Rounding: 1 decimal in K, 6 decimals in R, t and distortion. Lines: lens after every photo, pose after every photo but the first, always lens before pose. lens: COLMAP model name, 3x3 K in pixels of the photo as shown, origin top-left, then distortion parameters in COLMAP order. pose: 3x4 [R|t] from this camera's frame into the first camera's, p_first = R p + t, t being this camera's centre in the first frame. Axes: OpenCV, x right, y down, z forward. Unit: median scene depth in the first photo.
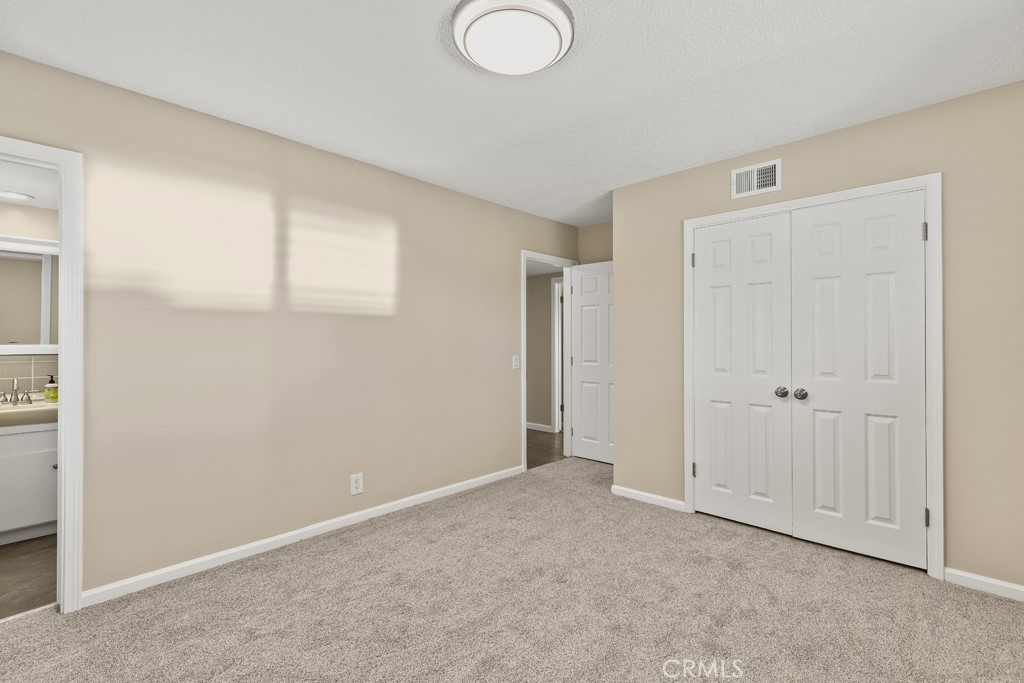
lens RADIAL K [[461.4, 0, 512.0], [0, 461.4, 341.5], [0, 0, 1]] dist [0.005545, 0.000328]
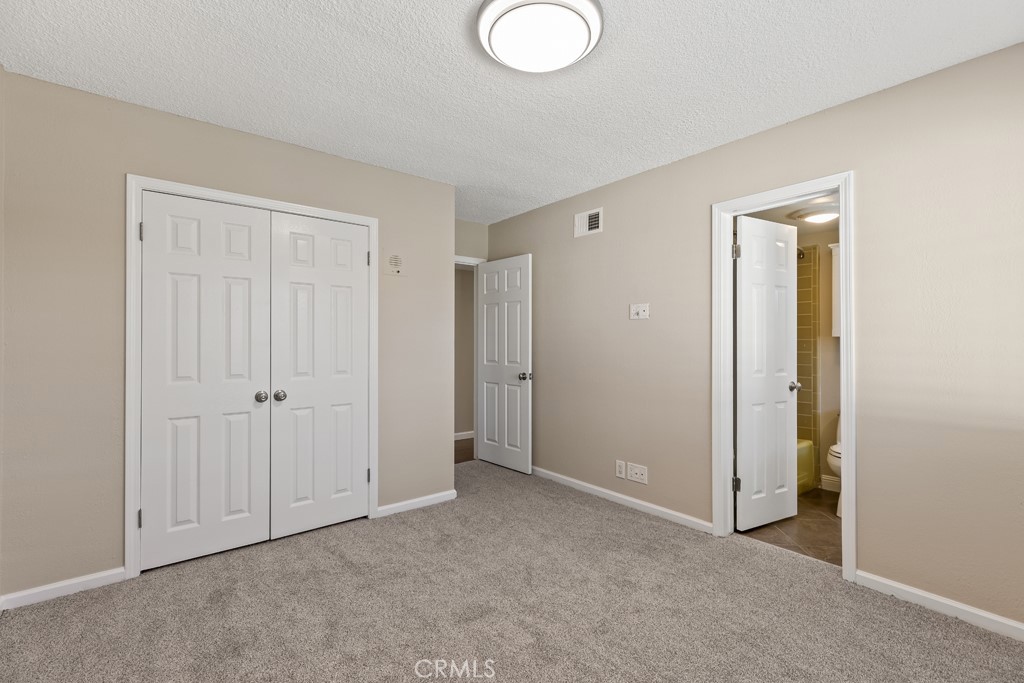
lens RADIAL K [[461.4, 0, 512.0], [0, 461.4, 341.5], [0, 0, 1]] dist [0.005545, 0.000328]
pose [[0.118079, 0.013976, 0.992906, -0.364084], [0.007249, 0.999862, -0.014936, 0.020738], [-0.992978, 0.008962, 0.117961, 0.430801]]
